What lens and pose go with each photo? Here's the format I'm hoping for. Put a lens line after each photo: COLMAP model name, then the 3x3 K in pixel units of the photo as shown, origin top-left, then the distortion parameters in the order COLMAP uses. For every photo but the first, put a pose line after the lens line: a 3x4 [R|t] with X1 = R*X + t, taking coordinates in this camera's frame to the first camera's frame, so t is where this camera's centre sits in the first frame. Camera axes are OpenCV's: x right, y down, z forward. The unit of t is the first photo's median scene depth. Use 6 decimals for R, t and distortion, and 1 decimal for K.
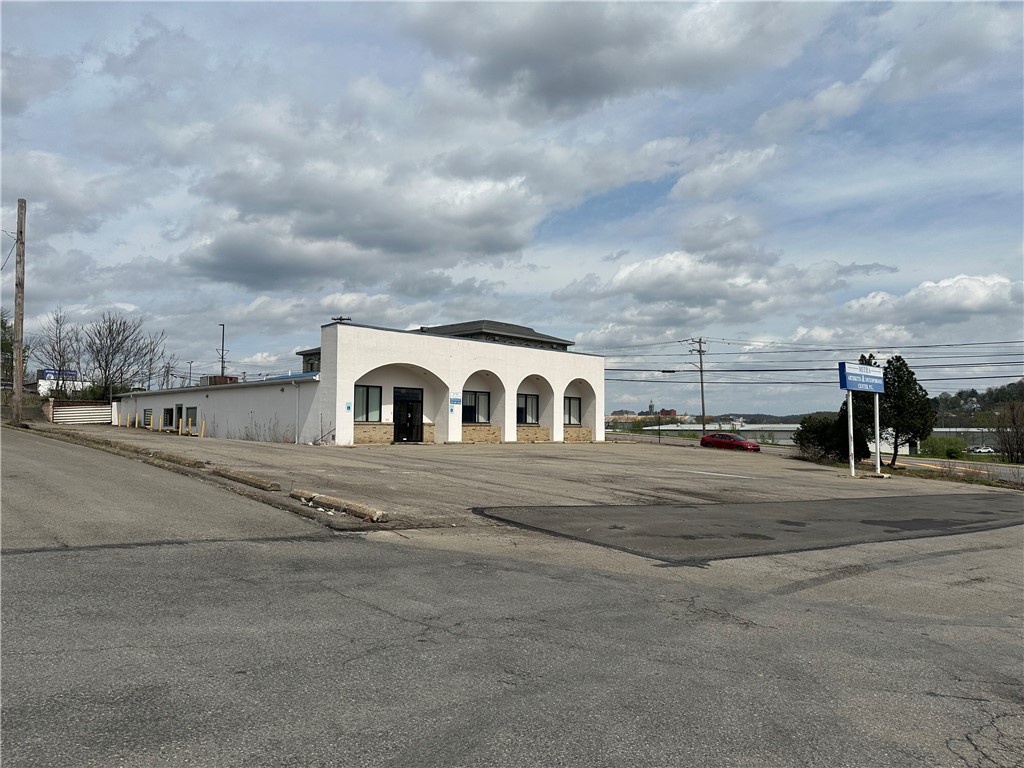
lens RADIAL K [[719.5, 0, 512.0], [0, 719.5, 384.0], [0, 0, 1]] dist [0.052083, -0.002318]
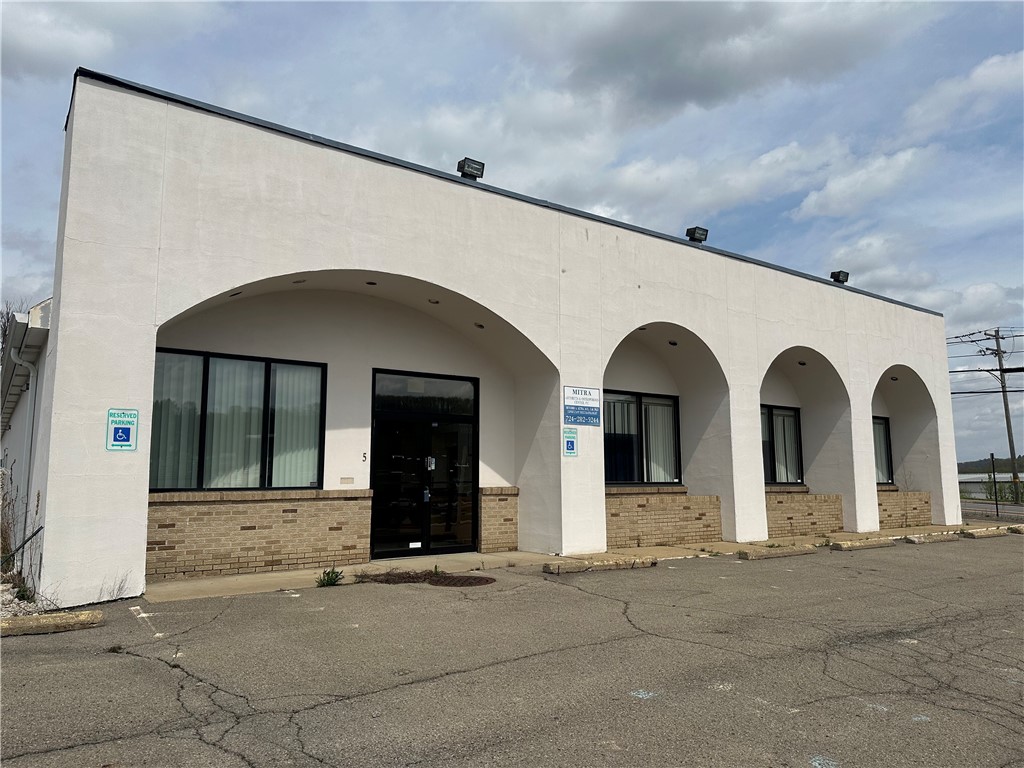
lens RADIAL K [[710.2, 0, 497.2], [0, 710.2, 381.6], [0, 0, 1]] dist [0.090948, -0.264229]
pose [[0.981984, -0.036746, -0.185359, -0.057320], [0.022460, 0.996654, -0.078591, 0.032449], [0.187626, 0.073012, 0.979523, 0.695731]]
